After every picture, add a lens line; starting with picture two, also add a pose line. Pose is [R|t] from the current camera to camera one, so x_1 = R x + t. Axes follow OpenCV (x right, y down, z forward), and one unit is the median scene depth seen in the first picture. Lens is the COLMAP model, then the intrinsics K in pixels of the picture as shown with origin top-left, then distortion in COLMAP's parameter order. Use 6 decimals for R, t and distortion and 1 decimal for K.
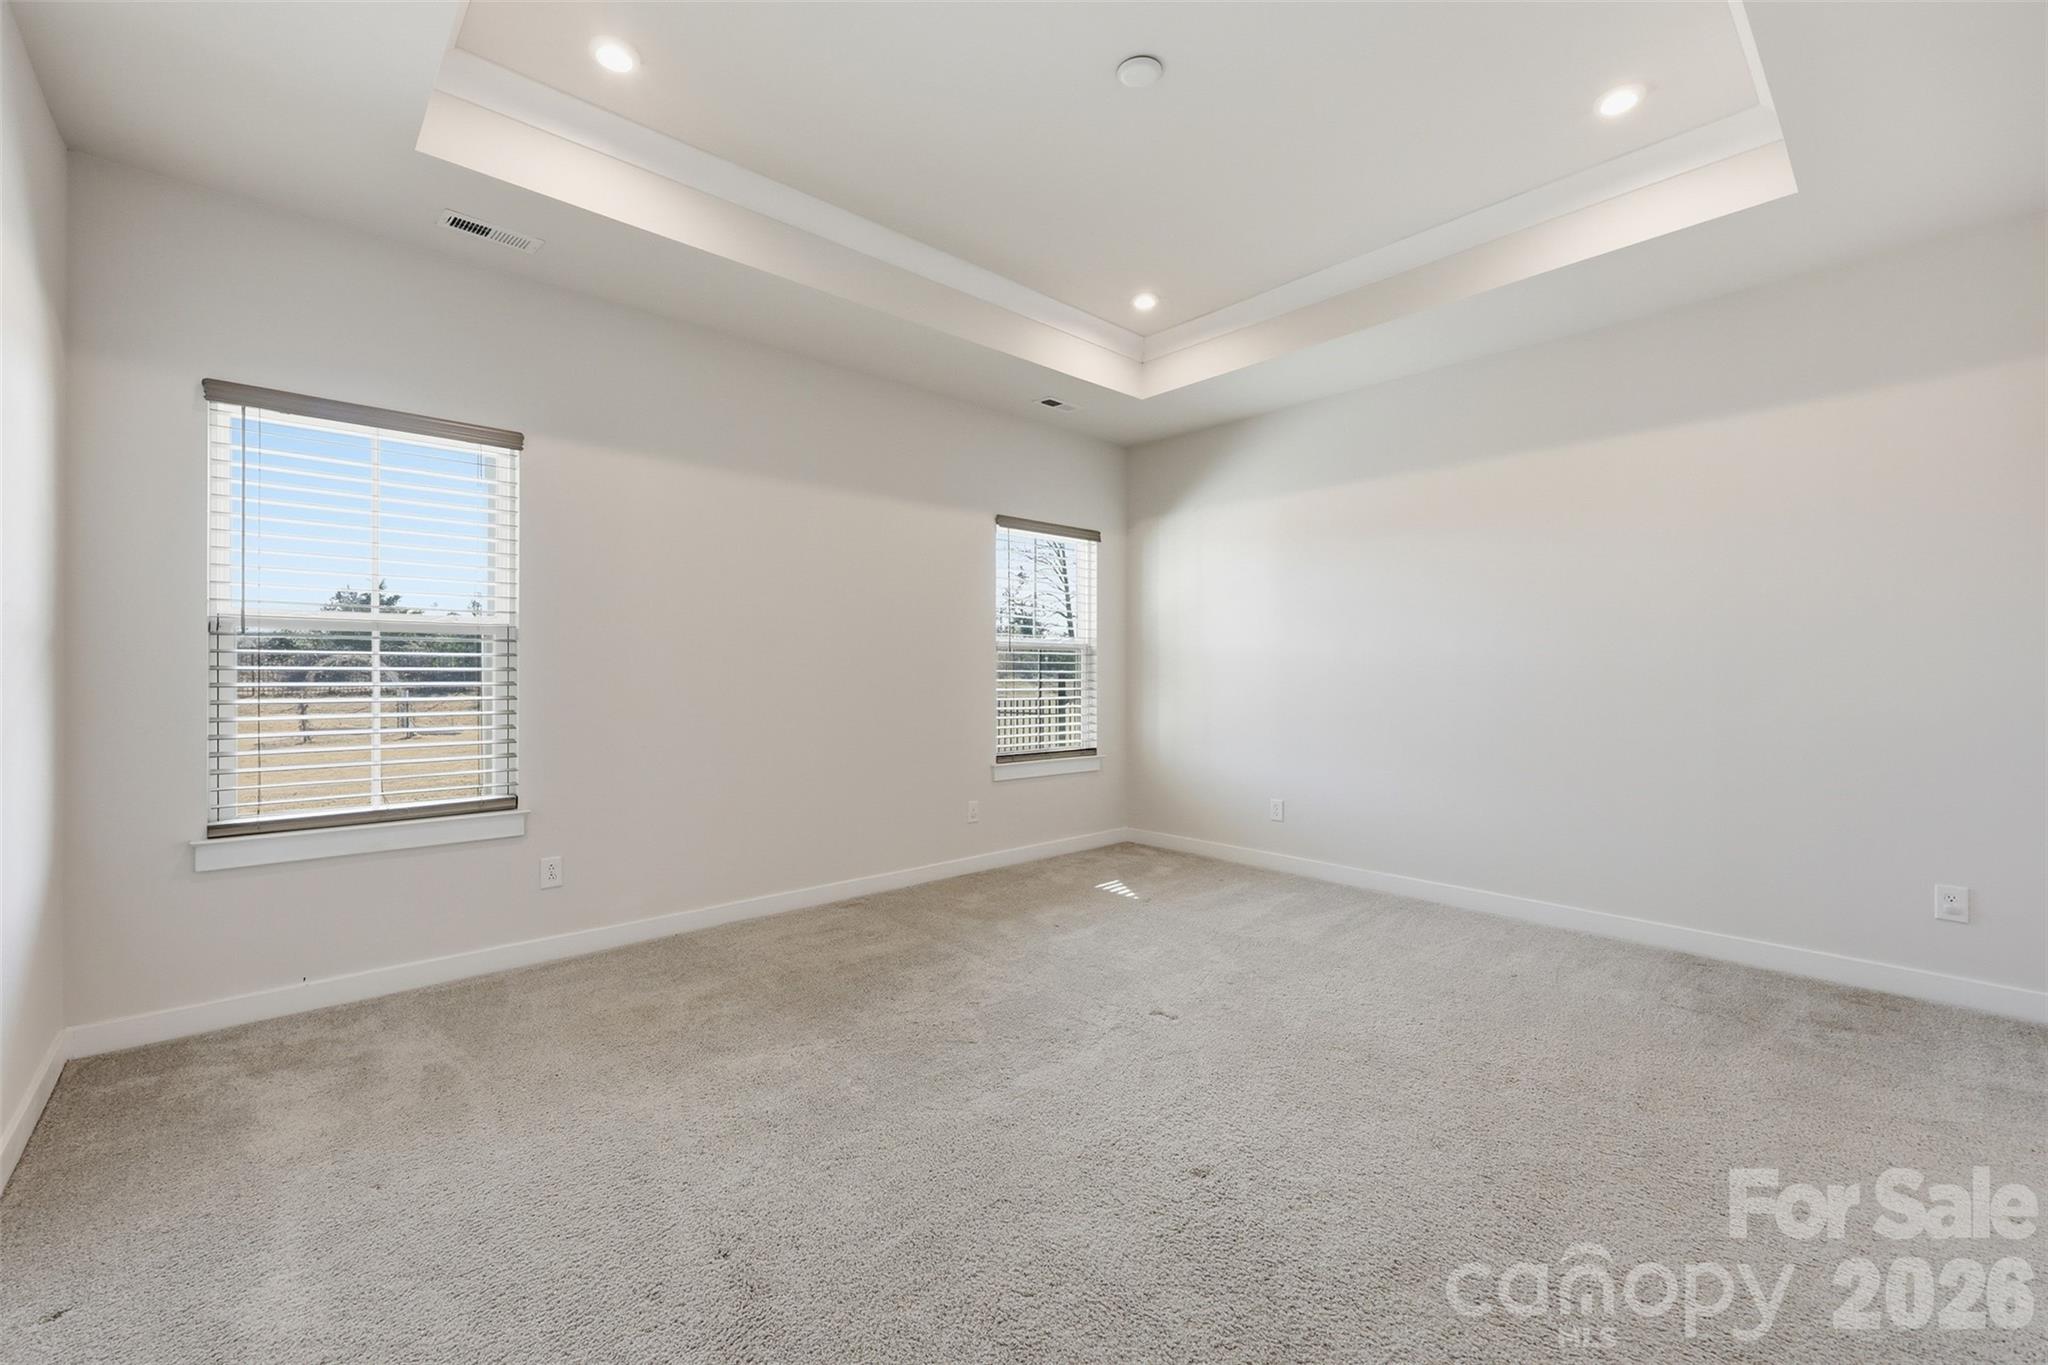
lens RADIAL K [[785.7, 0, 1021.1], [0, 785.7, 689.0], [0, 0, 1]] dist [-0.000154, -0.000047]
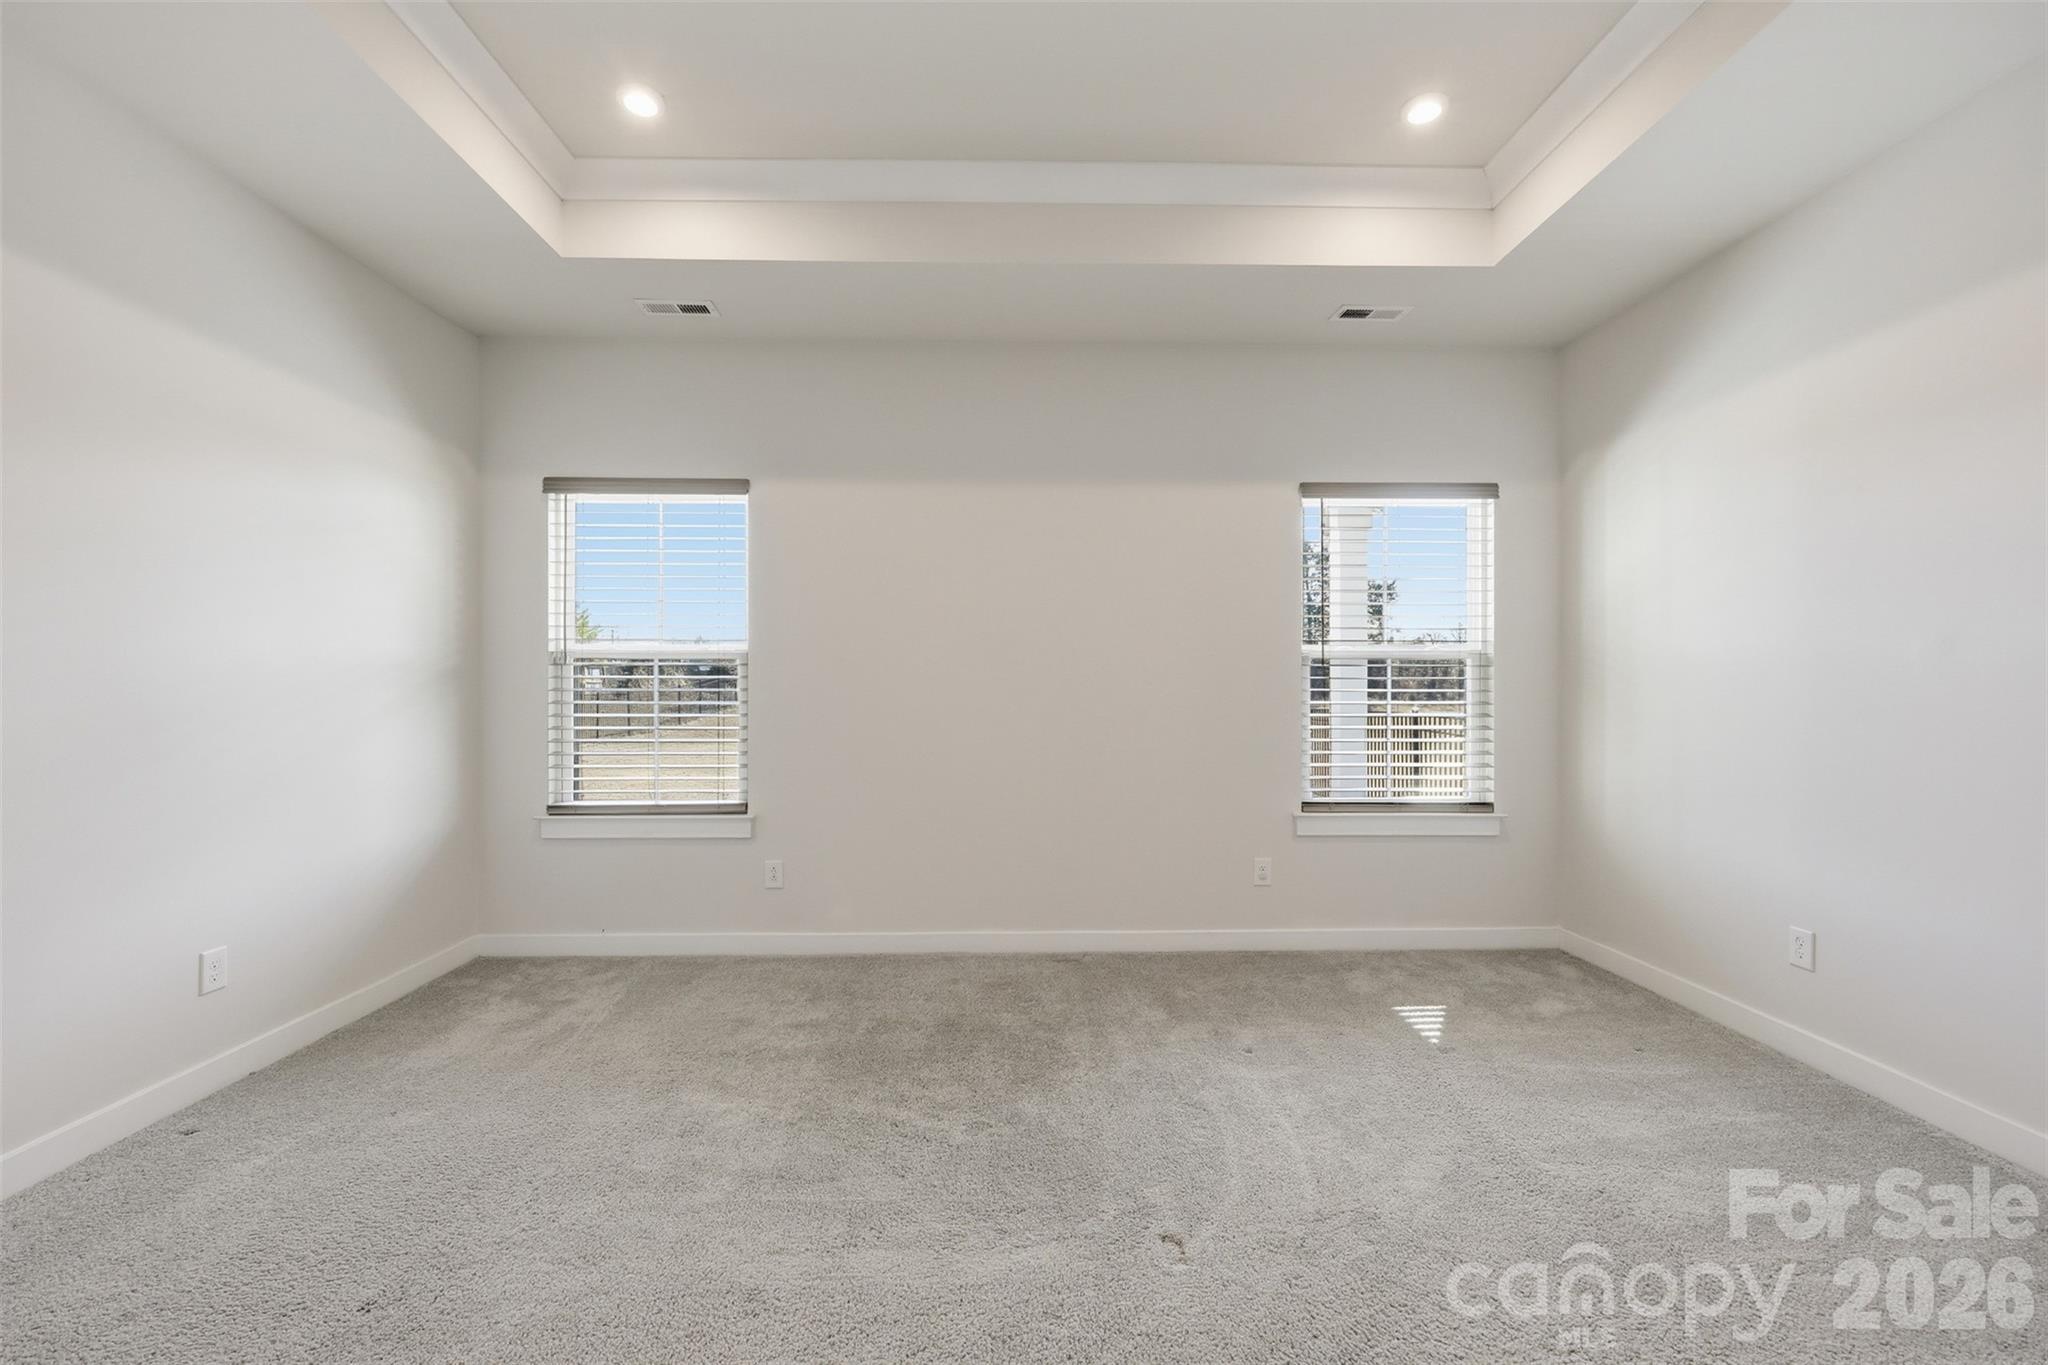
lens RADIAL K [[814.9, 0, 1023.4], [0, 814.9, 705.7], [0, 0, 1]] dist [0.001067, 0.000168]
pose [[0.772302, 0.009024, -0.635192, 0.360516], [-0.011689, 0.999932, -0.000007, -0.006124], [0.635148, 0.007430, 0.772355, 0.311243]]
